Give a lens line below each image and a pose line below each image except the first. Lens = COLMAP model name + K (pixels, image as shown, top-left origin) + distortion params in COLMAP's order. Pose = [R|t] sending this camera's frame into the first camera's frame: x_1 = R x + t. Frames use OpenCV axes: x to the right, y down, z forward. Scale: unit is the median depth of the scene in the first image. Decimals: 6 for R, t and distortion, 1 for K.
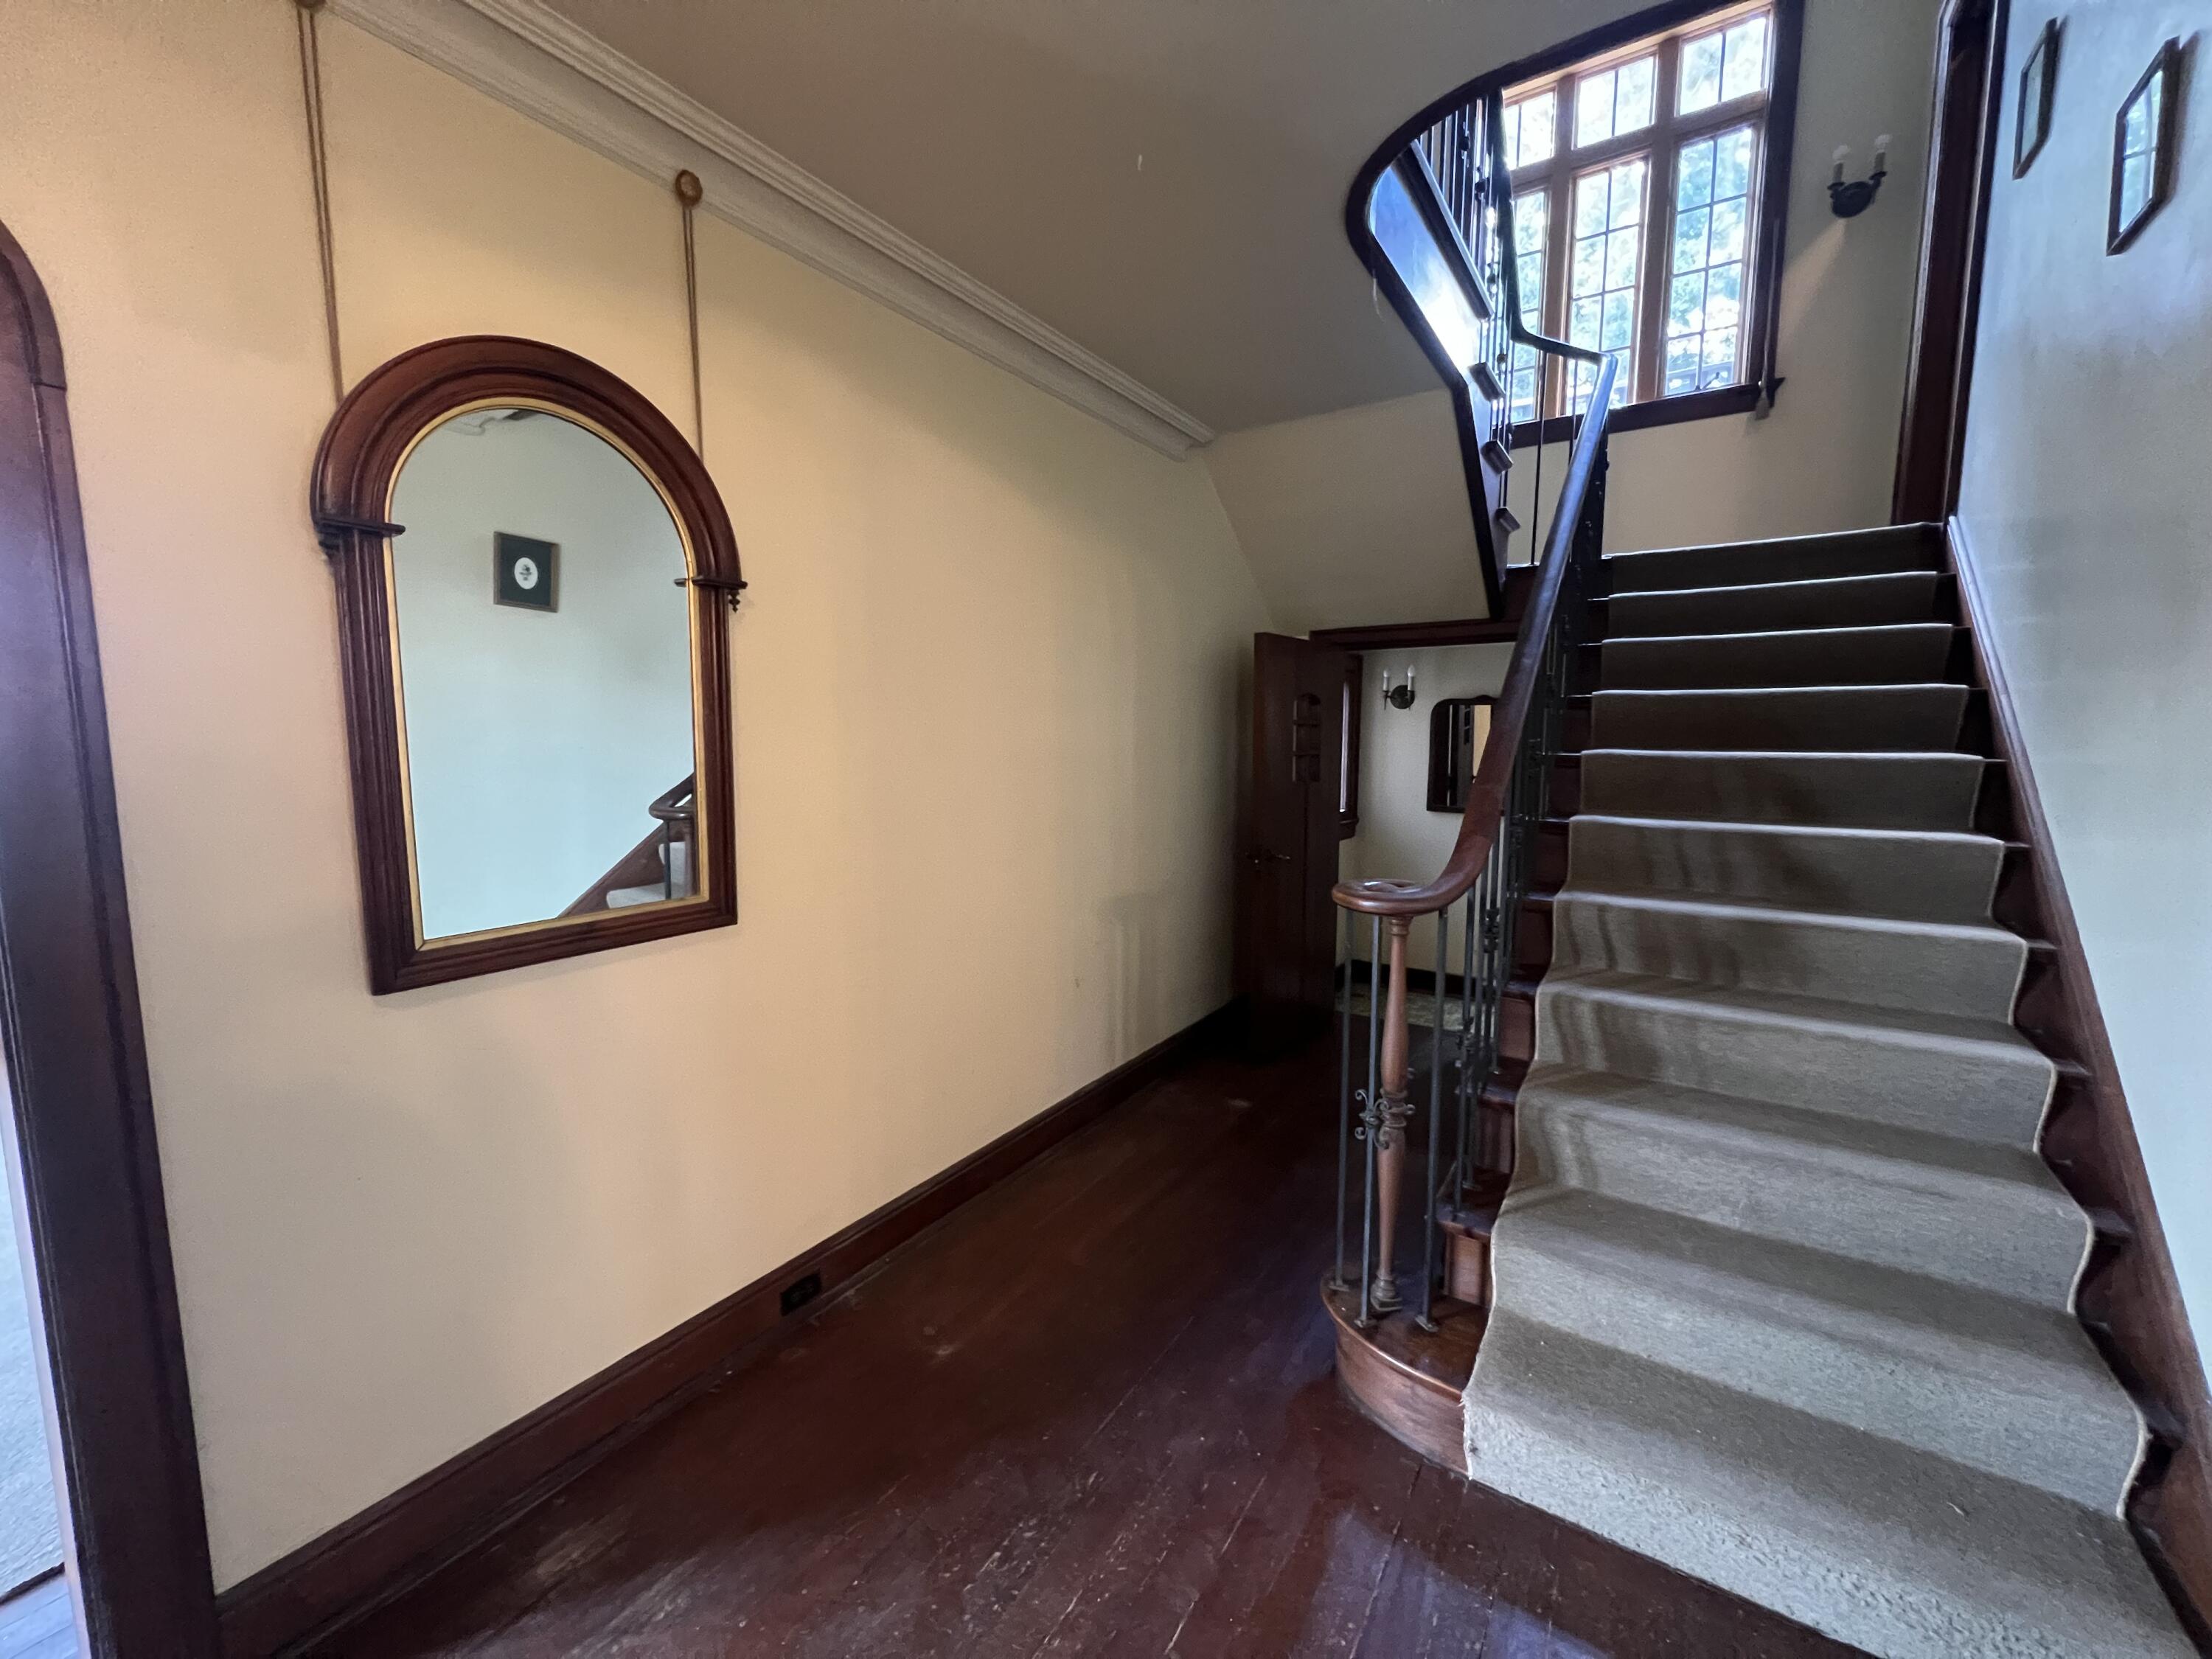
lens RADIAL K [[880.3, 0, 1105.0], [0, 880.3, 832.2], [0, 0, 1]] dist [-0.000569, 0.000249]
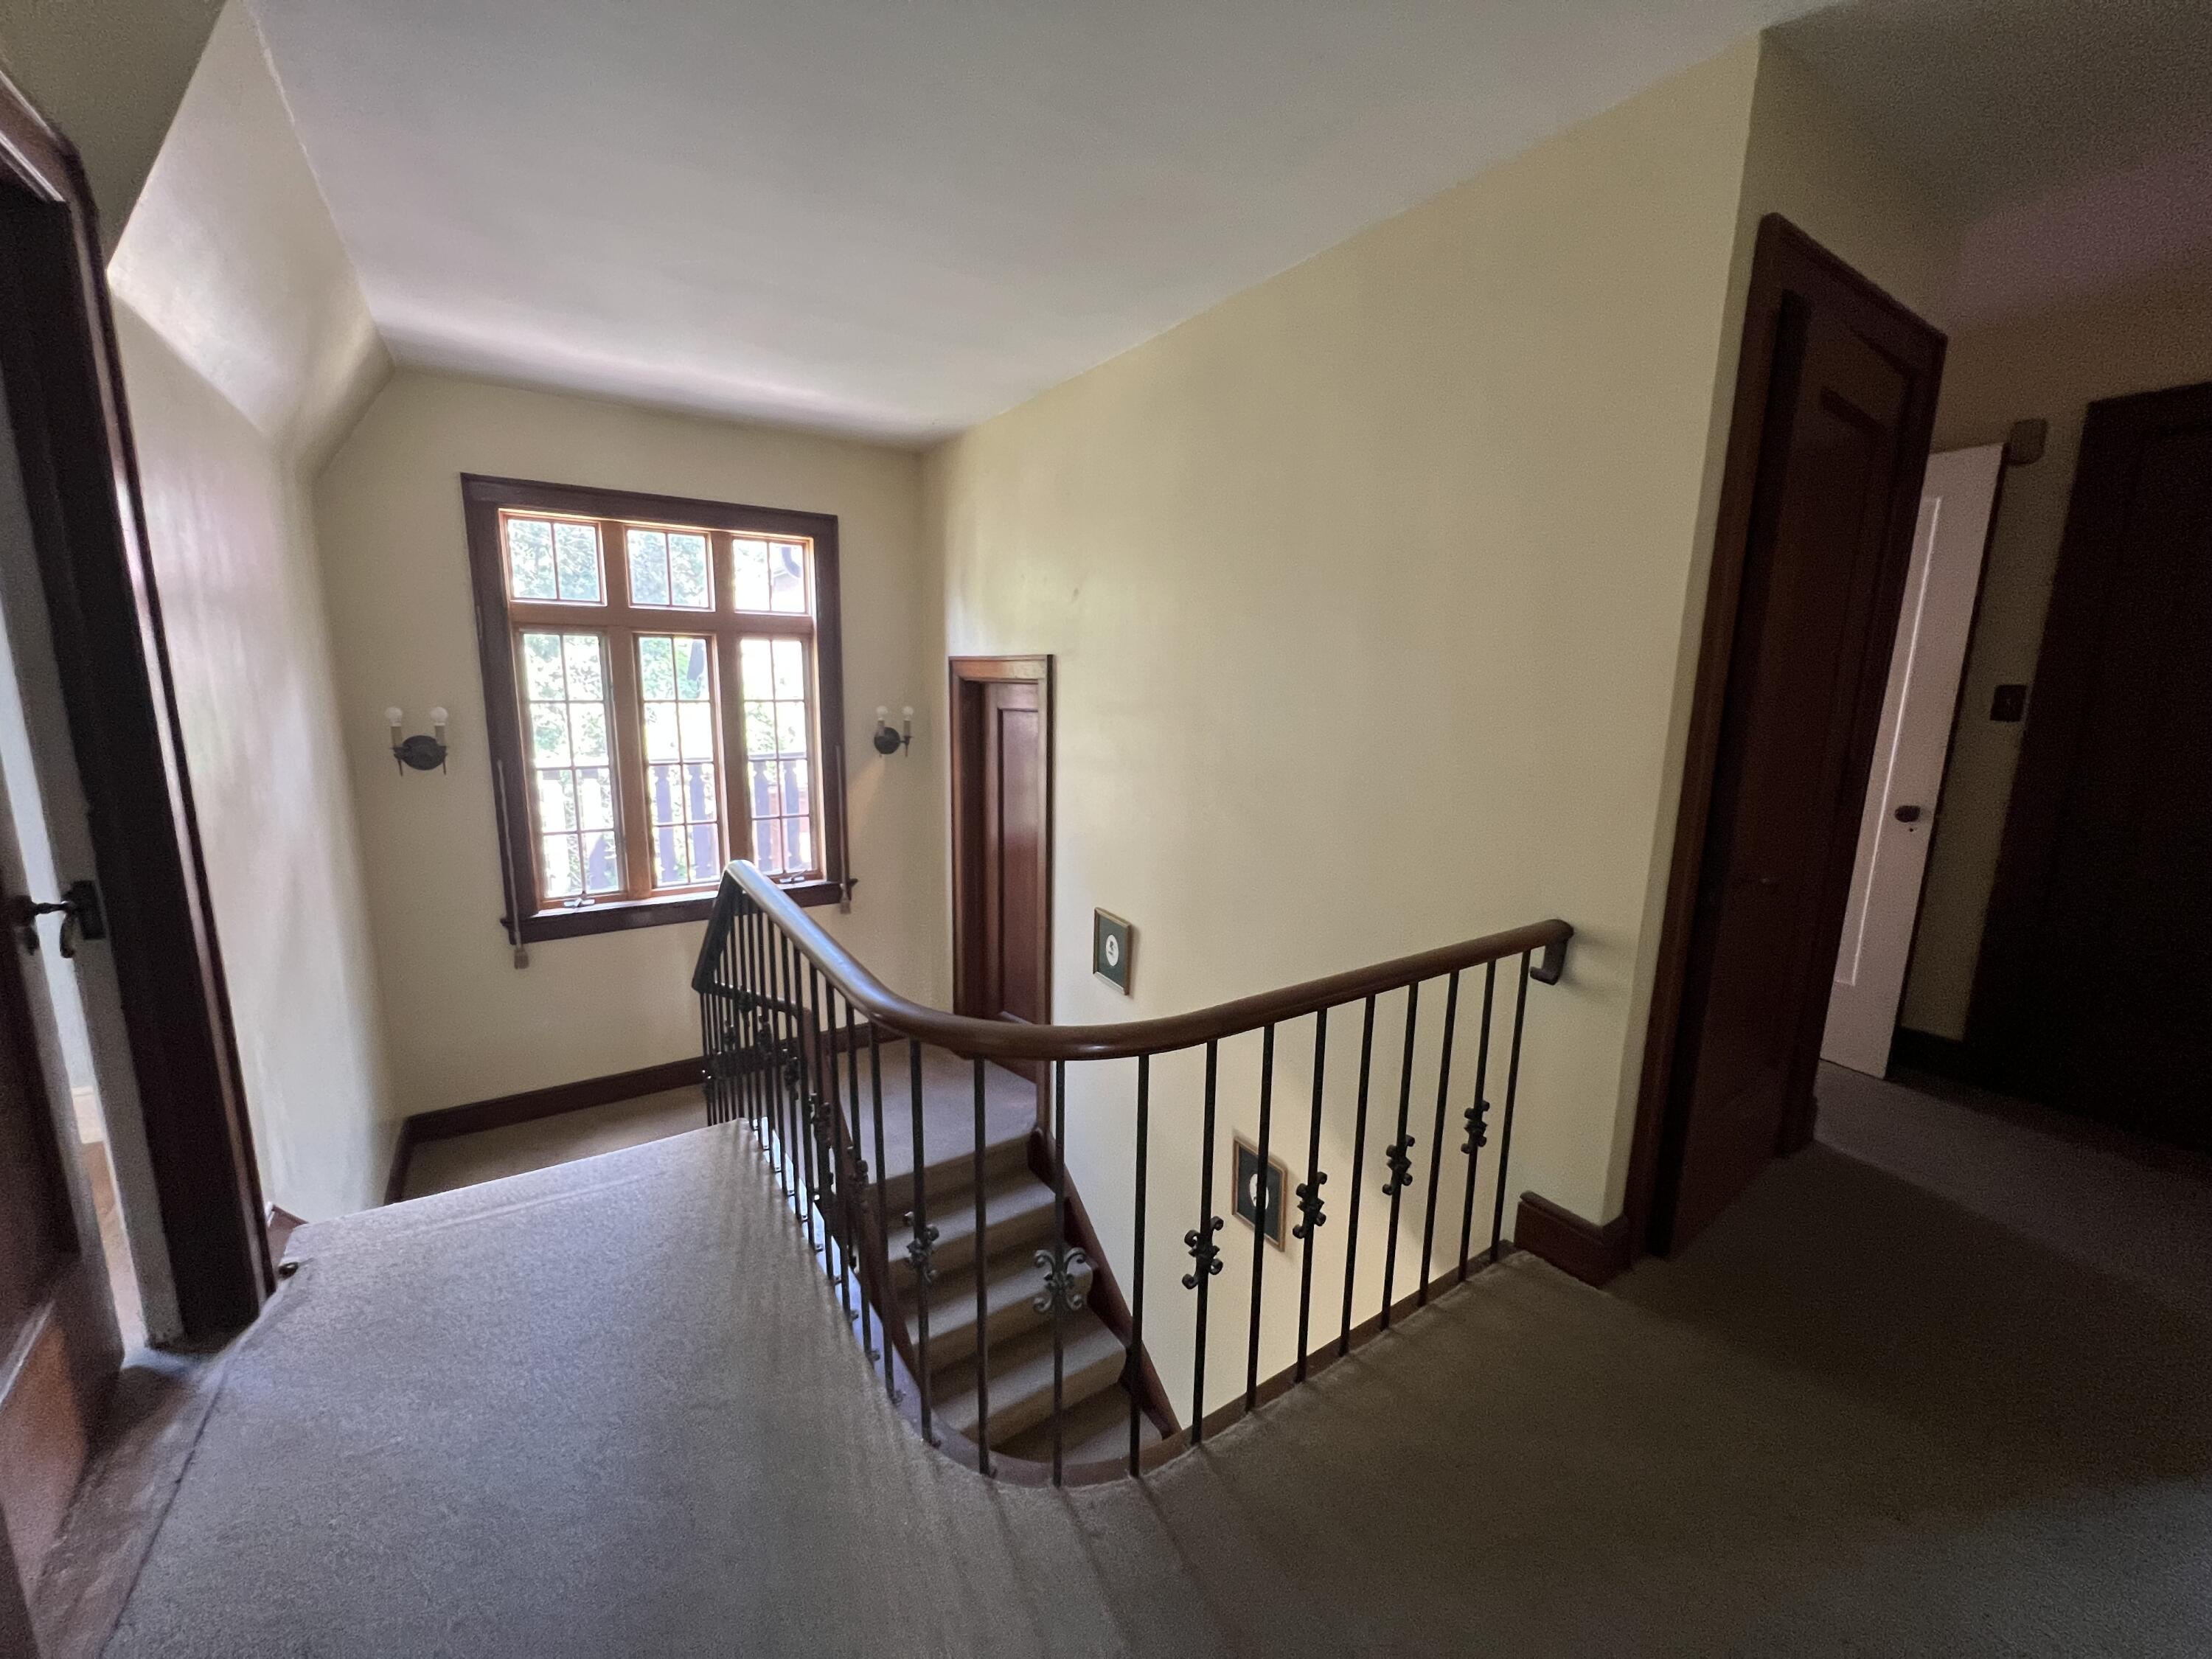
lens RADIAL K [[880.3, 0, 1116.1], [0, 880.3, 830.3], [0, 0, 1]] dist [-0.000569, 0.000249]
pose [[0.390966, -0.161720, 0.906086, -0.262606], [0.082438, 0.986639, 0.140526, -1.585226], [-0.916706, 0.019756, 0.399074, 0.531380]]
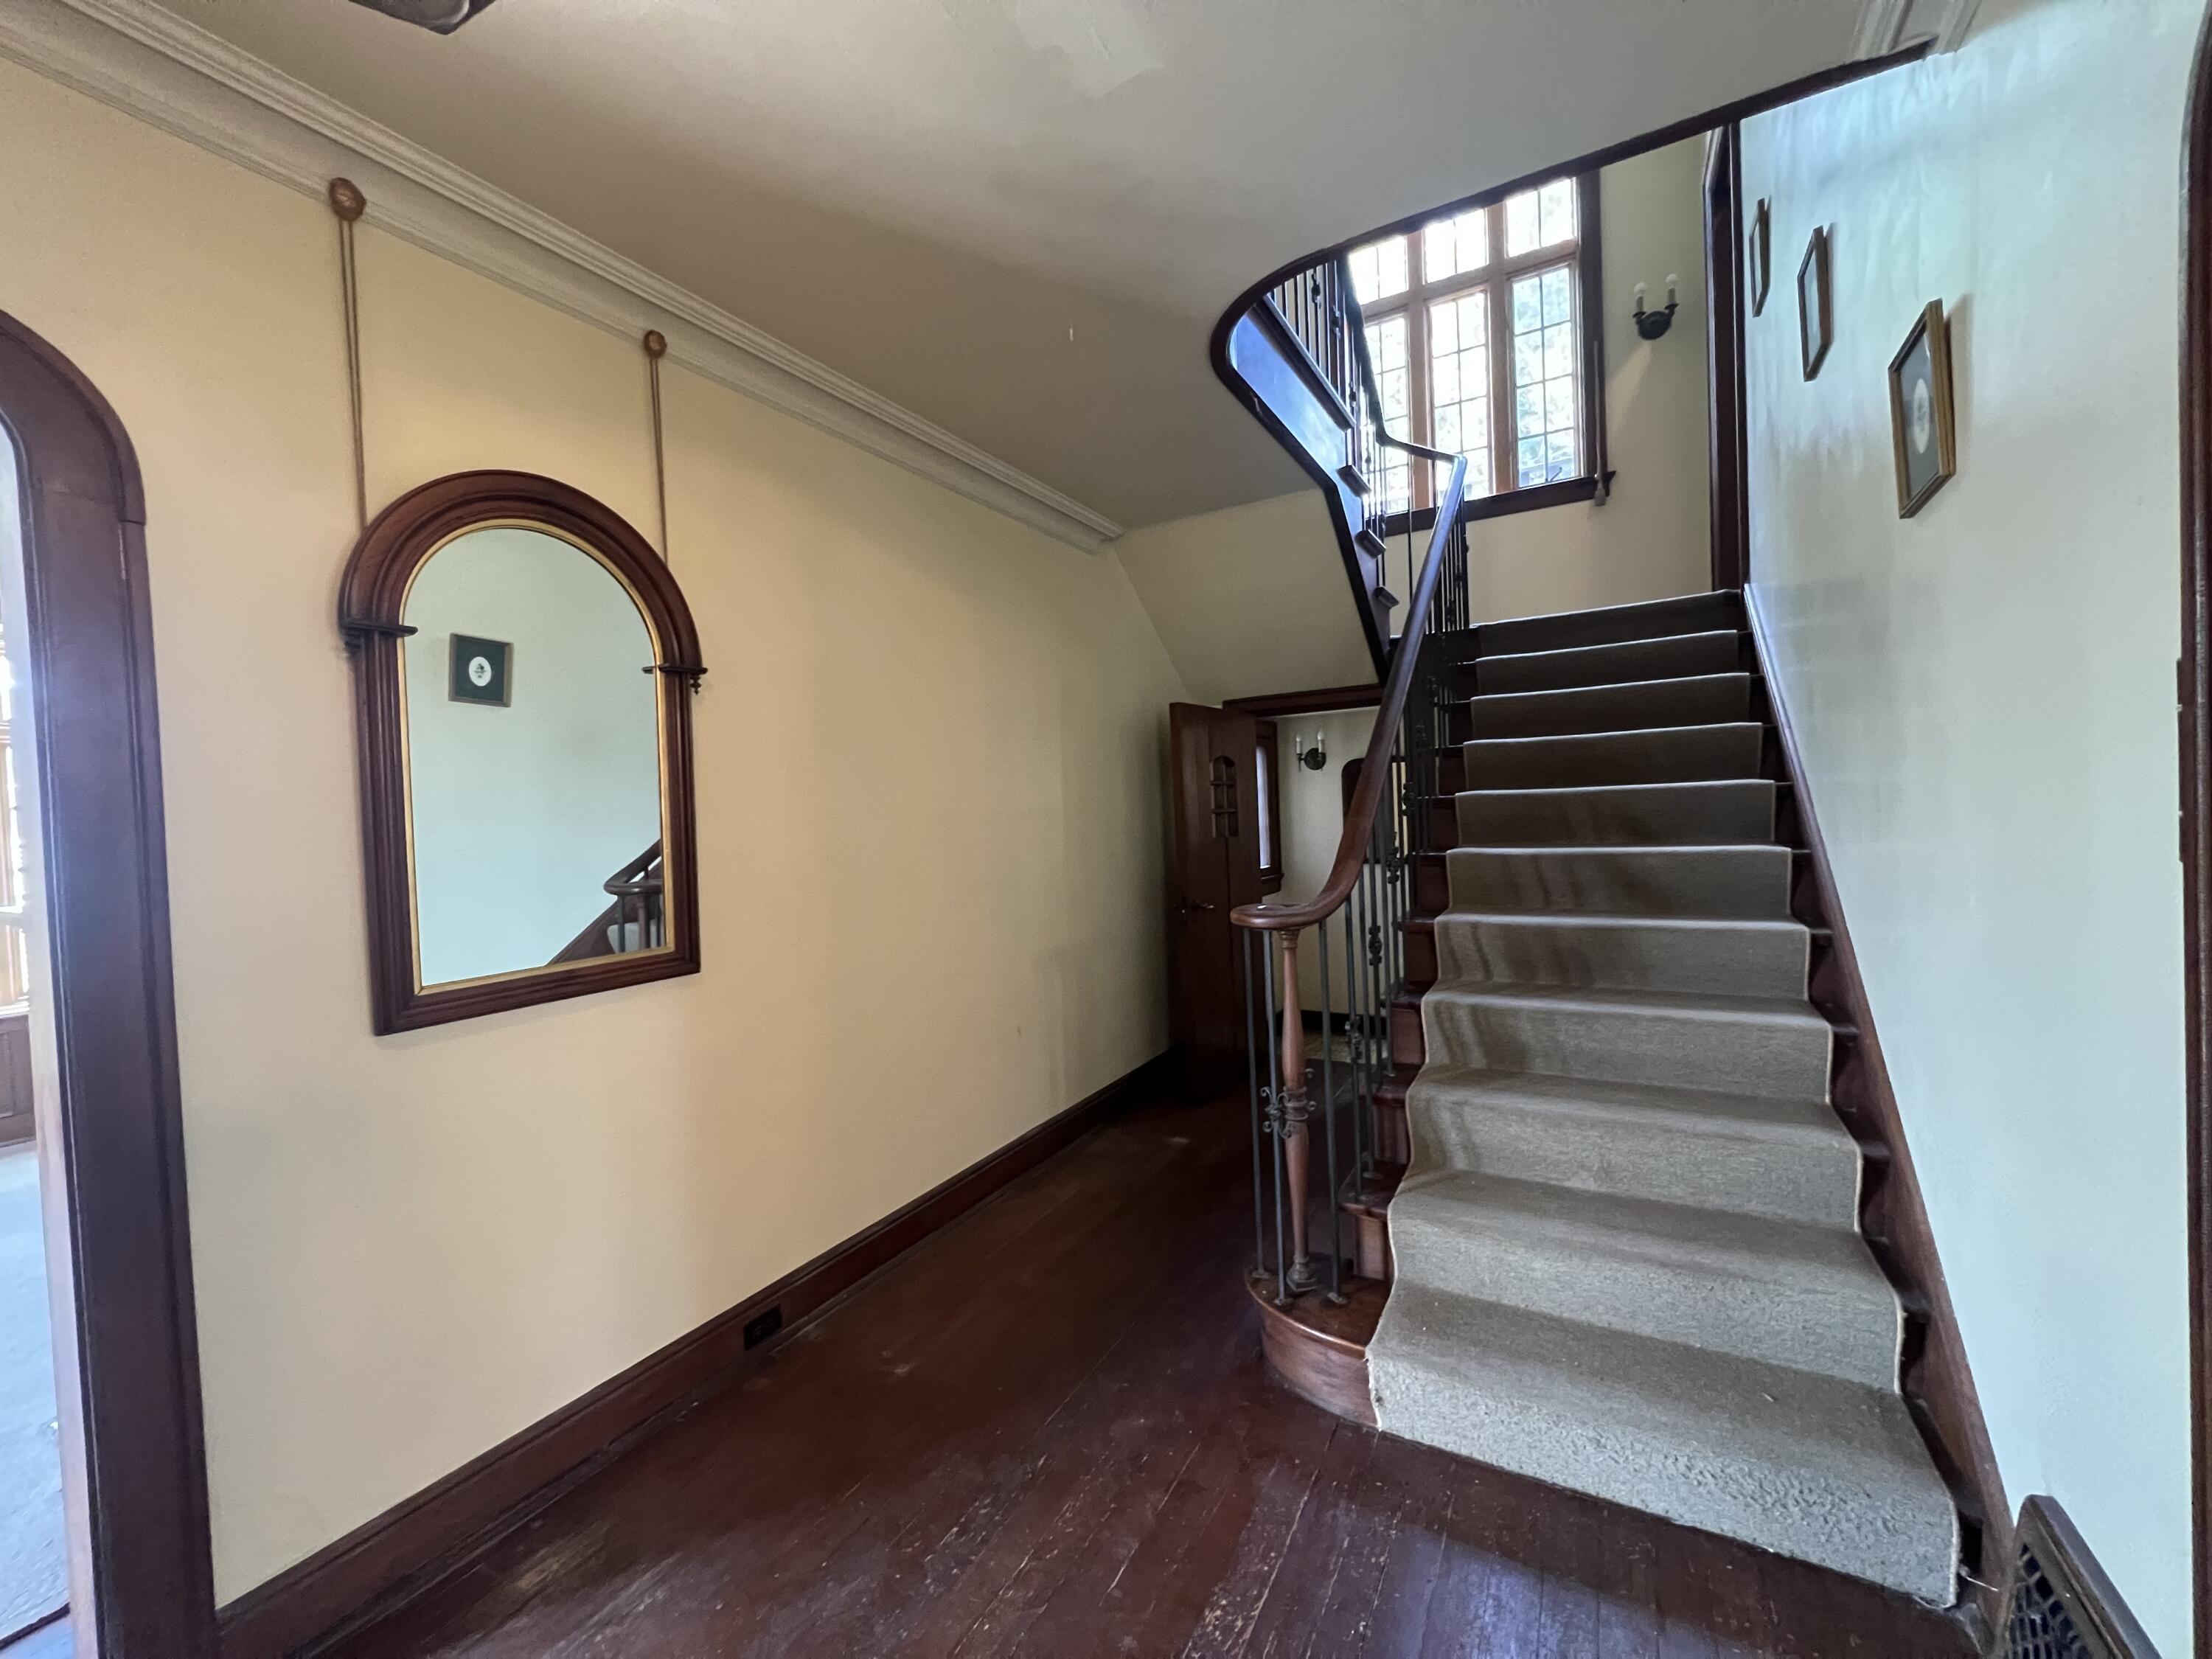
lens RADIAL K [[880.3, 0, 1104.6], [0, 880.3, 831.8], [0, 0, 1]] dist [-0.000569, 0.000249]
pose [[0.997096, -0.043407, 0.062569, 0.025614], [0.048886, 0.994842, -0.088878, 0.052742], [-0.058389, 0.091679, 0.994075, -0.142476]]
